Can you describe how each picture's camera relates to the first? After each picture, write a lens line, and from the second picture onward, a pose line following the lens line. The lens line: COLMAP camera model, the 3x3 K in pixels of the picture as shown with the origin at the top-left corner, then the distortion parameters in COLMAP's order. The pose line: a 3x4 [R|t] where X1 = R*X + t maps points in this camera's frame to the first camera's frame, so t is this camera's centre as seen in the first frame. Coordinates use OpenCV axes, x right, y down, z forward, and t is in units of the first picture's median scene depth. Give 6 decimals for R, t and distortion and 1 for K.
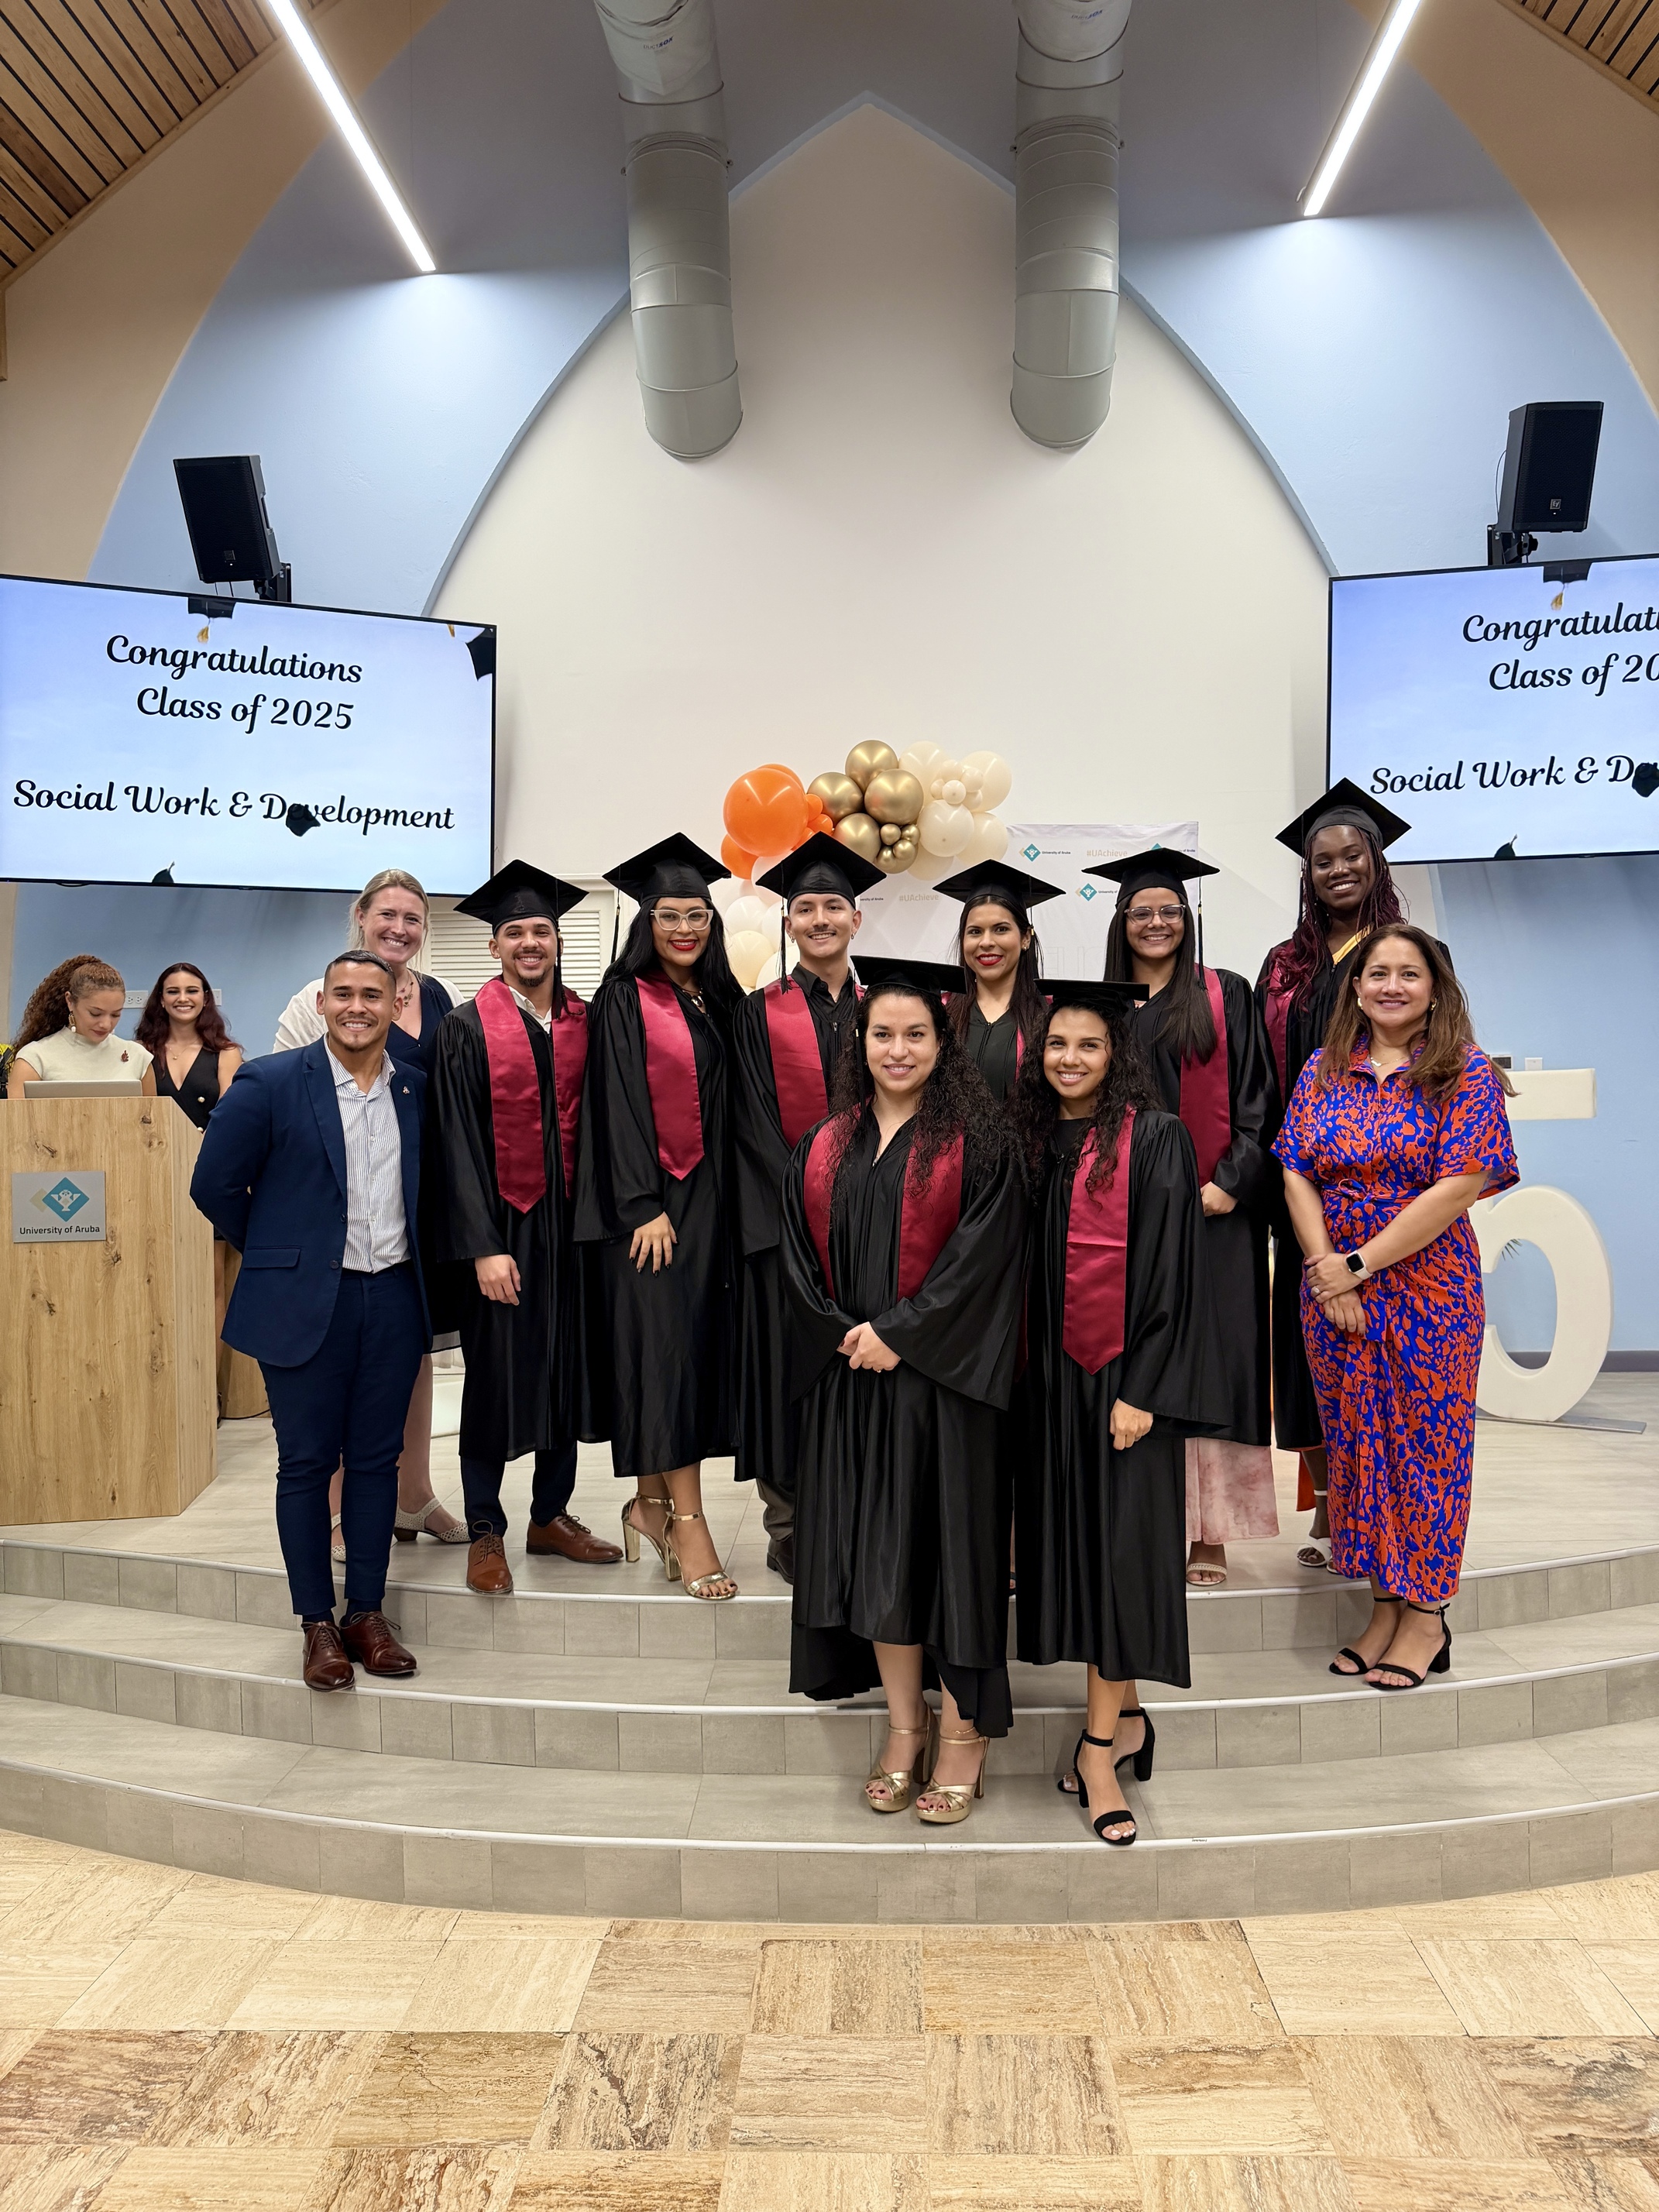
lens RADIAL K [[1588.6, 0, 845.0], [0, 1588.6, 1108.5], [0, 0, 1]] dist [0.032192, -0.040252]
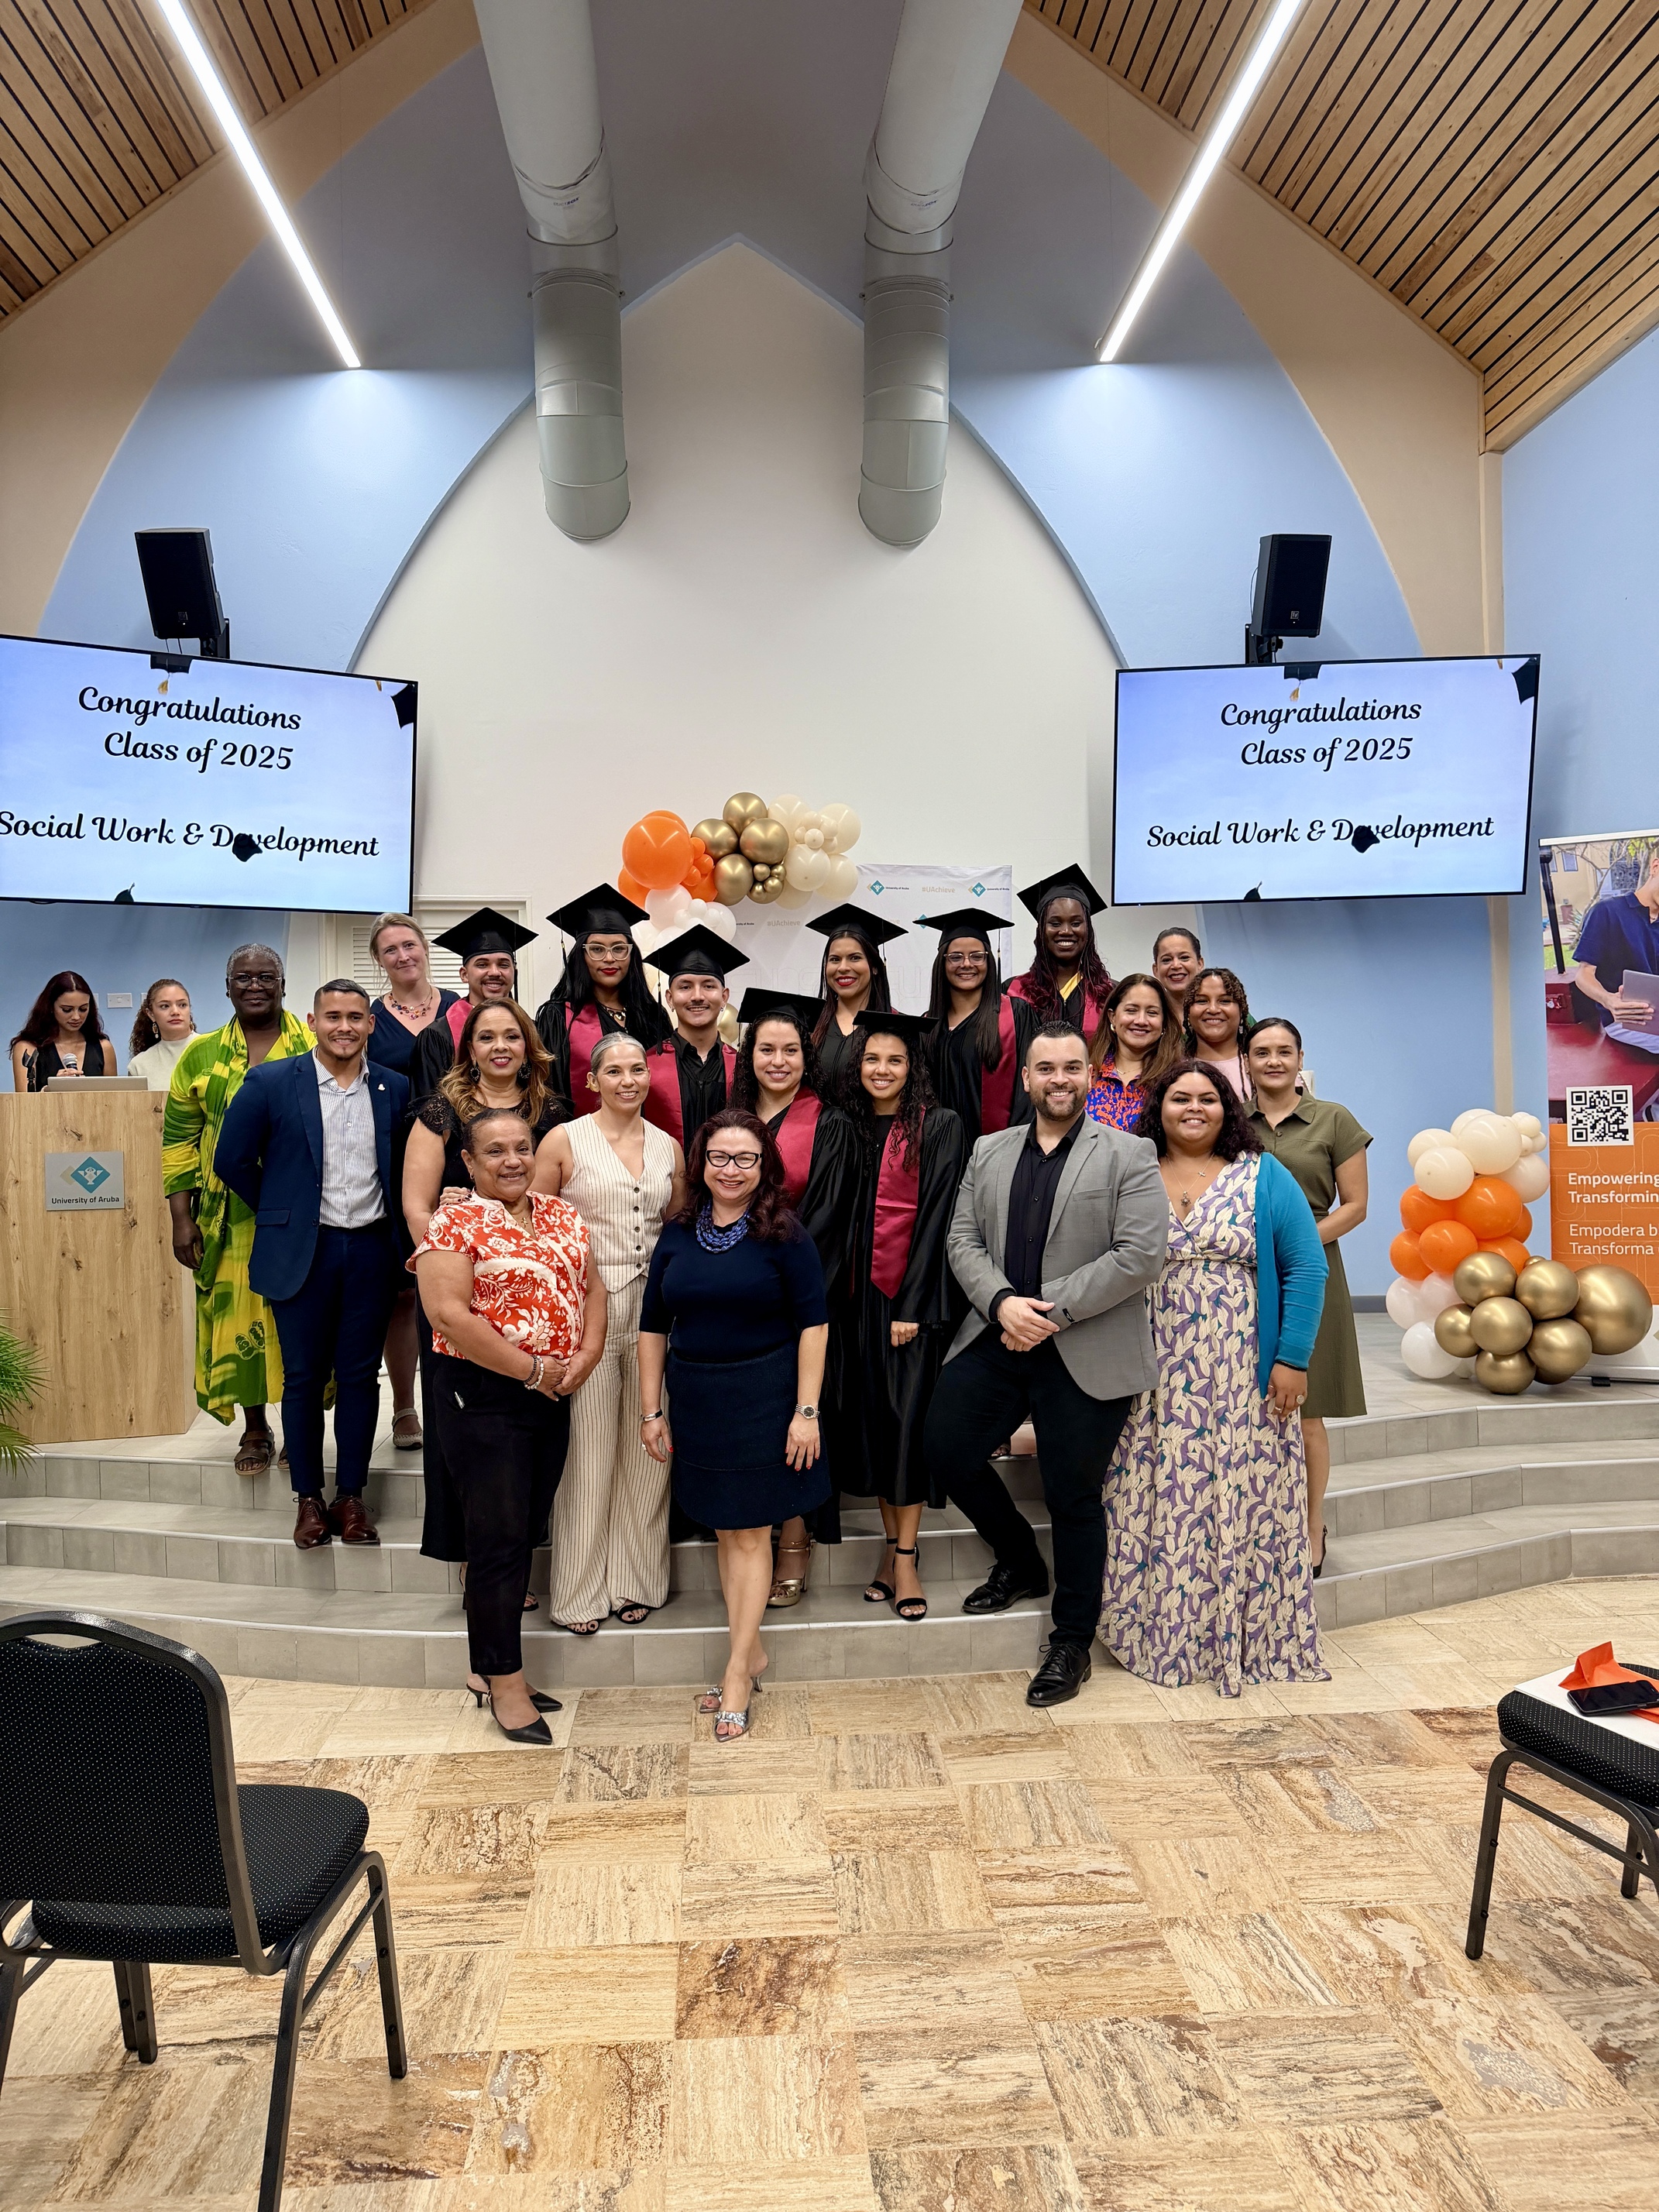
lens RADIAL K [[1588.6, 0, 870.9], [0, 1588.6, 1105.5], [0, 0, 1]] dist [0.032192, -0.040252]
pose [[0.992671, 0.001547, 0.120836, -0.034552], [-0.002403, 0.999973, 0.006937, -0.004346], [-0.120822, -0.007177, 0.992648, -0.207808]]
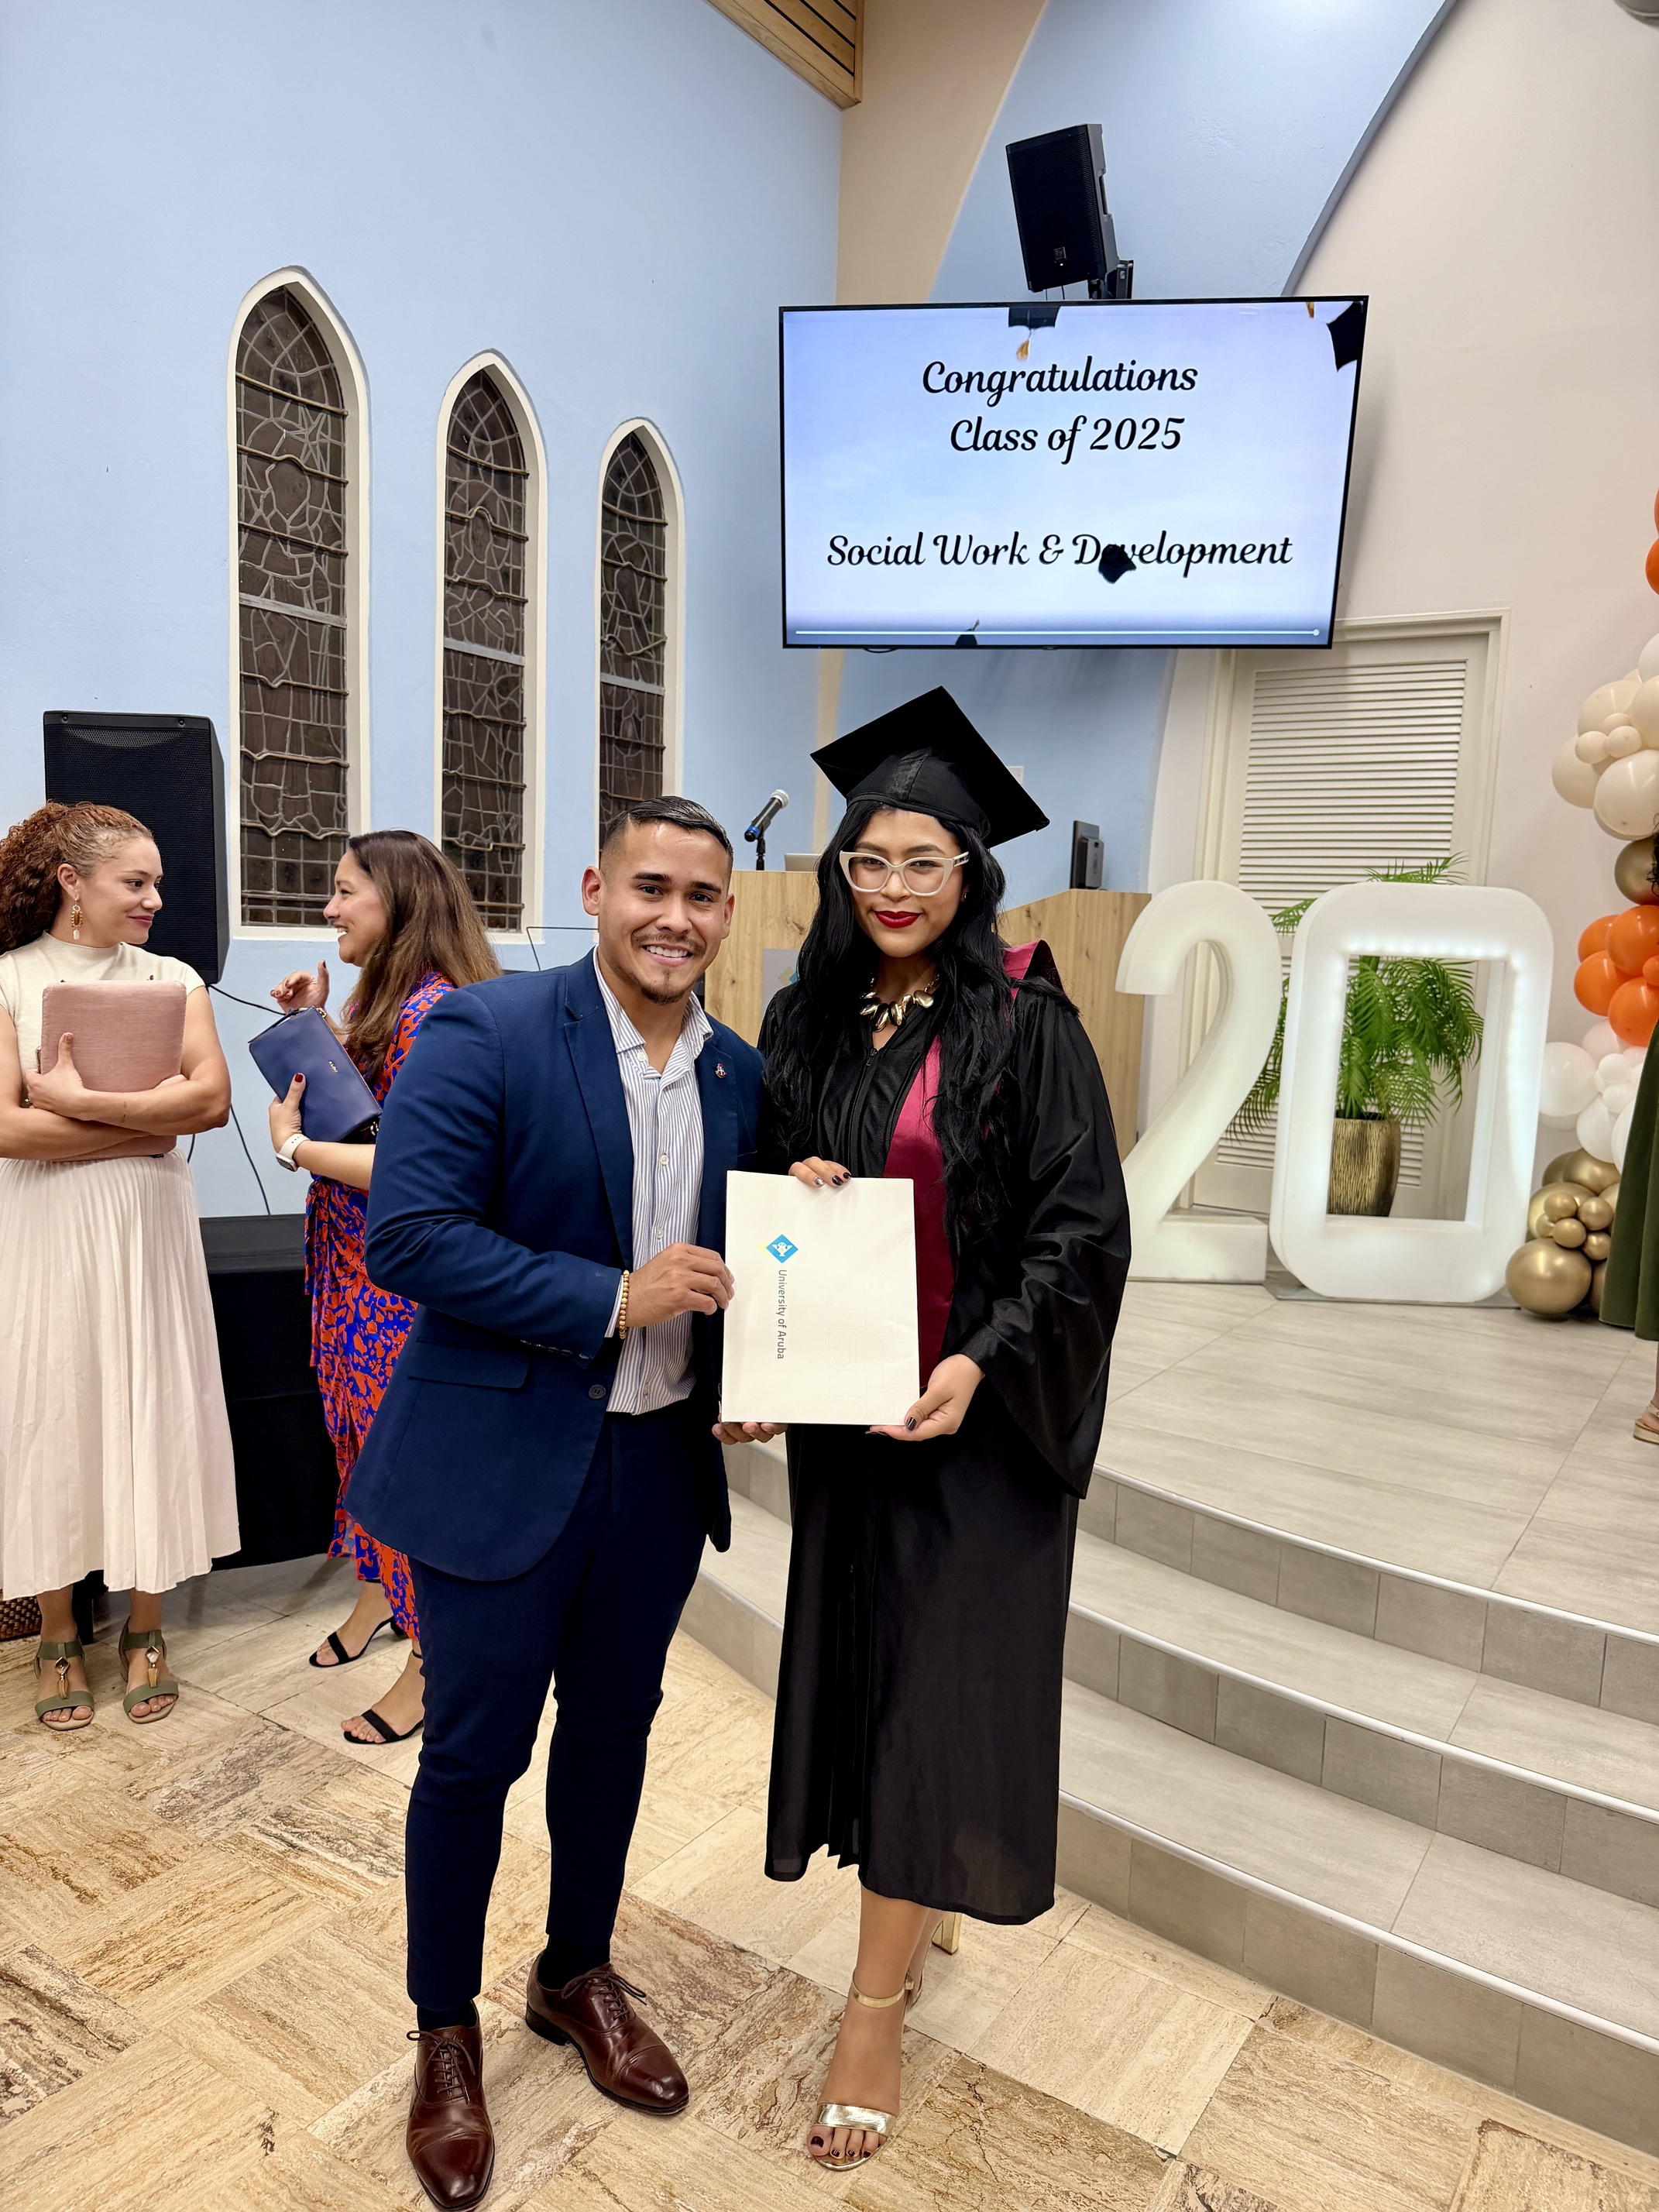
lens RADIAL K [[1588.6, 0, 811.9], [0, 1588.6, 1120.2], [0, 0, 1]] dist [0.032192, -0.040252]
pose [[0.848525, 0.113935, -0.516744, 0.004775], [-0.046378, 0.988800, 0.141861, 0.004866], [0.527119, -0.096407, 0.844305, 0.151322]]
